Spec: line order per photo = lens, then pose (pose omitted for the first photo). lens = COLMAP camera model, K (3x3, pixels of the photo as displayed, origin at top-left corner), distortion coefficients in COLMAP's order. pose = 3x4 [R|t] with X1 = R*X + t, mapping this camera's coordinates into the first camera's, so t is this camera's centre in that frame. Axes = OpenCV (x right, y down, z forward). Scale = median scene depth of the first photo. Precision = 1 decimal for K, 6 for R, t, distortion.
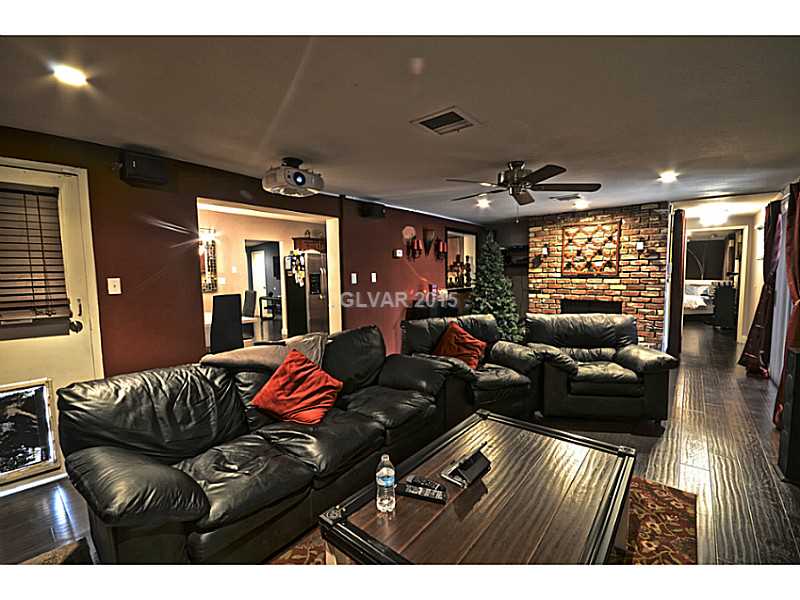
lens RADIAL K [[352.0, 0, 403.0], [0, 352.0, 302.2], [0, 0, 1]] dist [-0.009349, -0.001497]
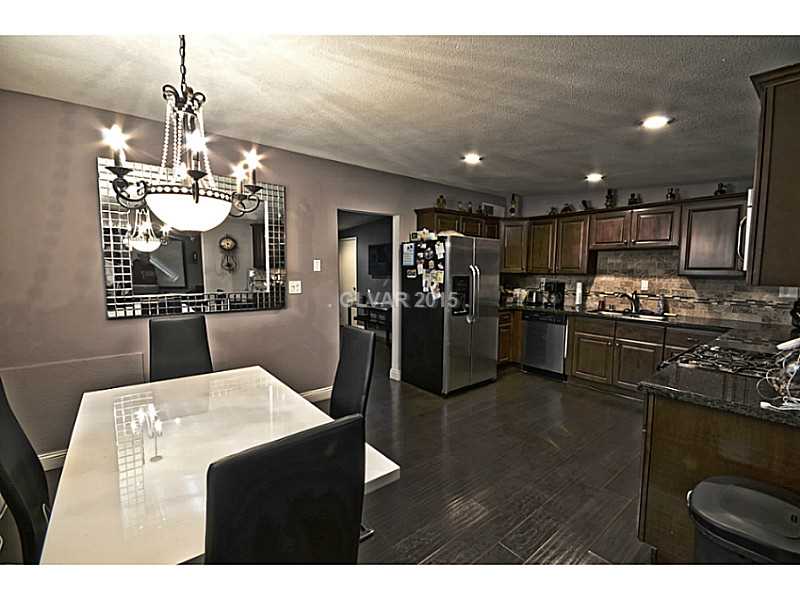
lens RADIAL K [[352.0, 0, 399.3], [0, 352.0, 296.7], [0, 0, 1]] dist [-0.009349, -0.001497]
pose [[0.979677, 0.039229, -0.196708, -0.233967], [-0.035990, 0.999152, 0.020016, -0.056932], [0.197326, -0.012529, 0.980258, 0.464710]]
